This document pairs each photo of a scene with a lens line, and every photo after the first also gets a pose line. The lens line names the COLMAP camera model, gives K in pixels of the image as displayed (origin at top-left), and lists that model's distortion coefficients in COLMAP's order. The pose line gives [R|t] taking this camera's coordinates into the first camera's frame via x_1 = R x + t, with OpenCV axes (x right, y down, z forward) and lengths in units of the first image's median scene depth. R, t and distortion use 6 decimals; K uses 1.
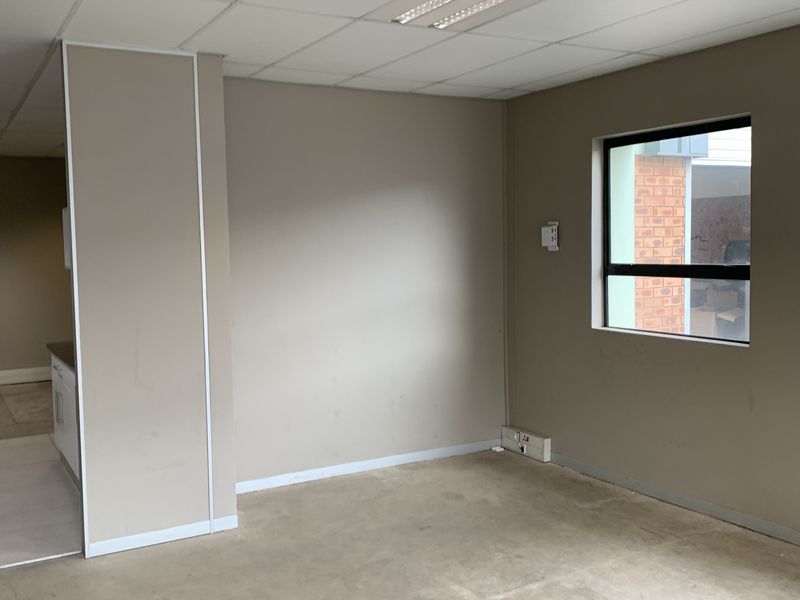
lens RADIAL K [[800.1, 0, 397.9], [0, 800.1, 295.5], [0, 0, 1]] dist [-0.003326, 0.000000]
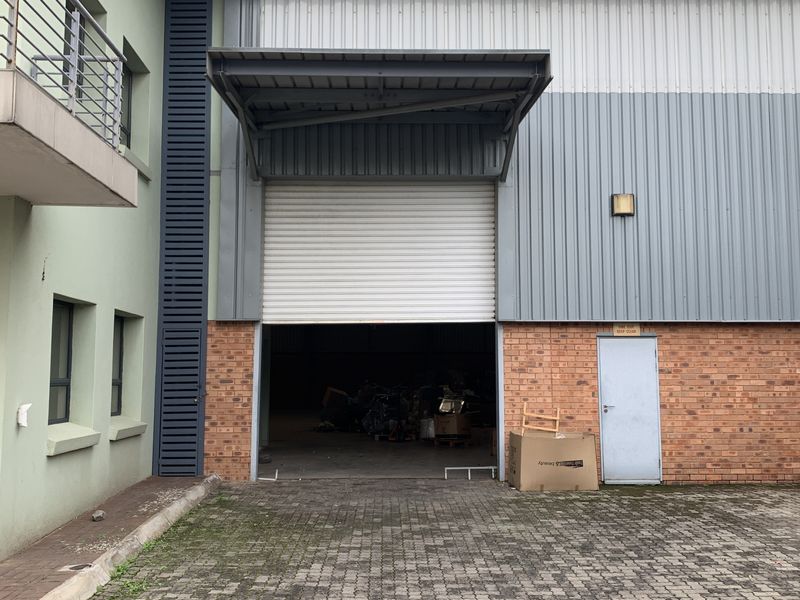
lens RADIAL K [[800.1, 0, 400.2], [0, 800.1, 299.2], [0, 0, 1]] dist [-0.003326, 0.000000]
pose [[0.879645, -0.027941, -0.474809, 1.451186], [-0.048098, 0.987930, -0.147246, 0.018040], [0.473192, 0.152362, 0.867684, -0.335765]]
